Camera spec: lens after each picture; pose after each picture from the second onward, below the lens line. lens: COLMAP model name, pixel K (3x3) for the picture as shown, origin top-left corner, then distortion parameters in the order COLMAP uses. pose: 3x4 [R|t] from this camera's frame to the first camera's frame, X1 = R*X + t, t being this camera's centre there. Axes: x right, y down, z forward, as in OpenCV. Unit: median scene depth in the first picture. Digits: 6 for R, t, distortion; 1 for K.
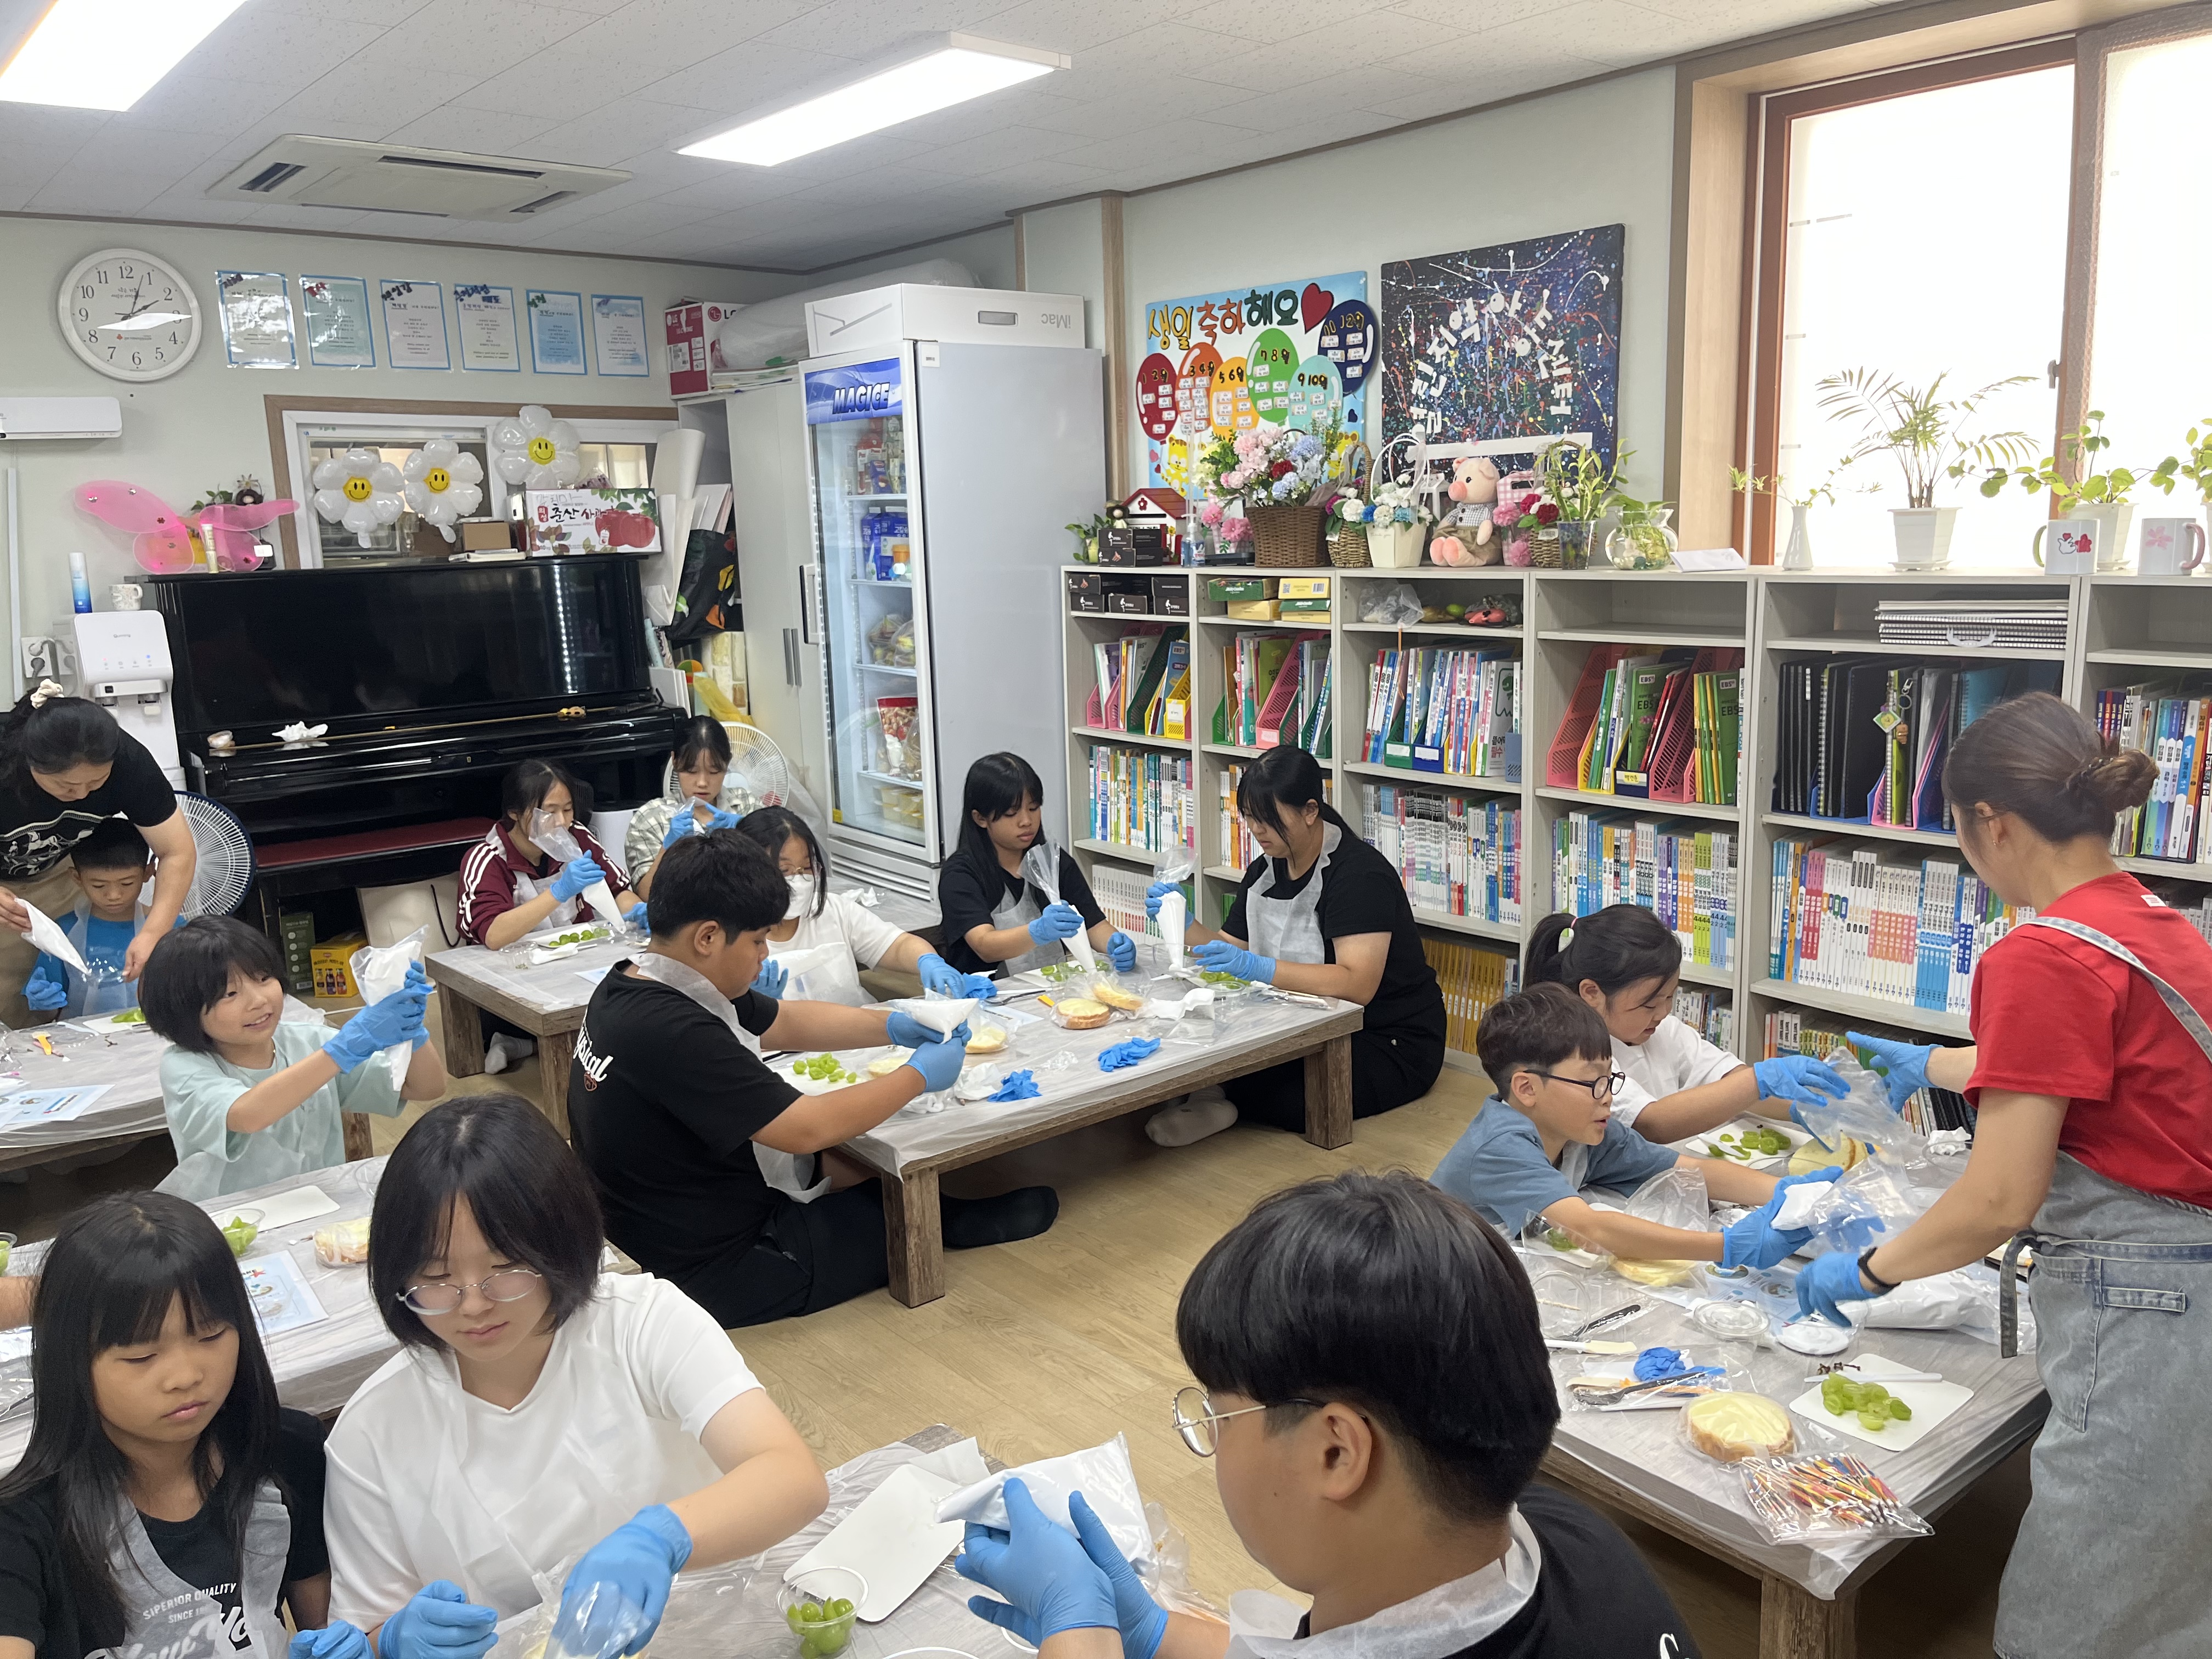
lens RADIAL K [[1688.3, 0, 1111.9], [0, 1688.3, 832.7], [0, 0, 1]] dist [0.001211, -0.018567]
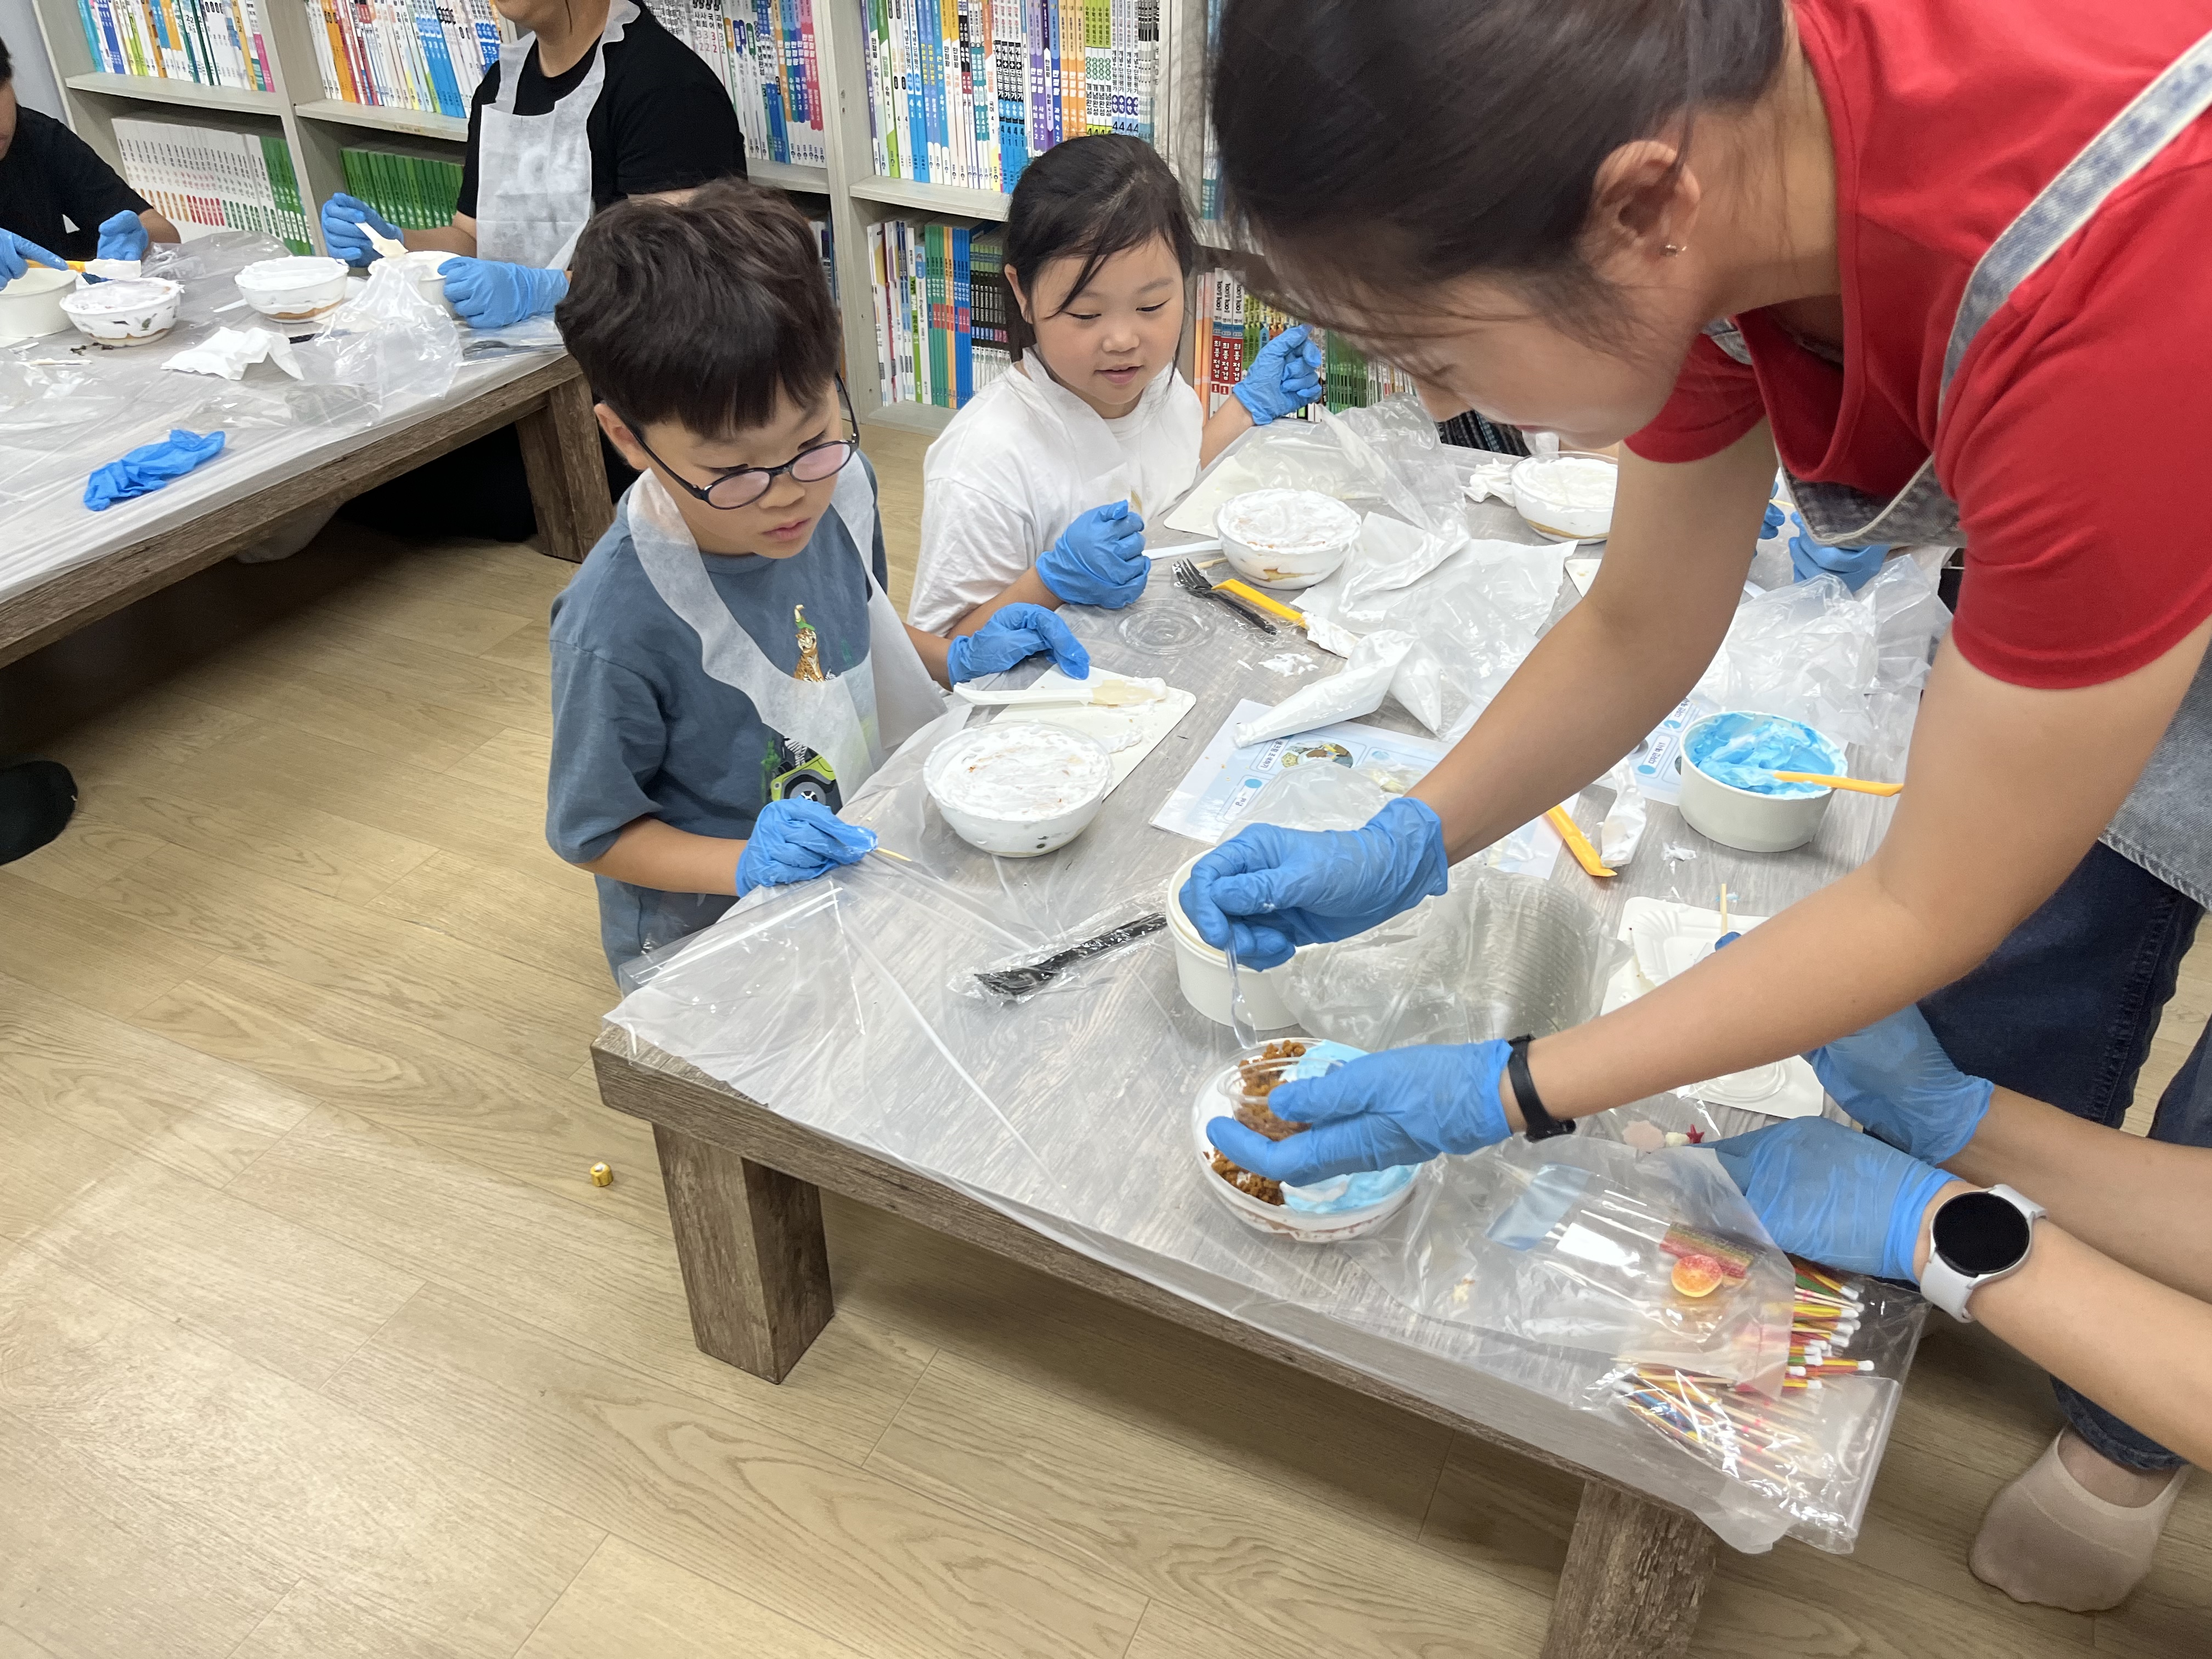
lens RADIAL K [[1688.3, 0, 1117.9], [0, 1688.3, 823.9], [0, 0, 1]] dist [0.001211, -0.018567]
pose [[0.906790, -0.209355, 0.365928, 0.053930], [0.046345, 0.912226, 0.407057, 0.026982], [-0.419028, -0.352156, 0.836900, 0.320240]]
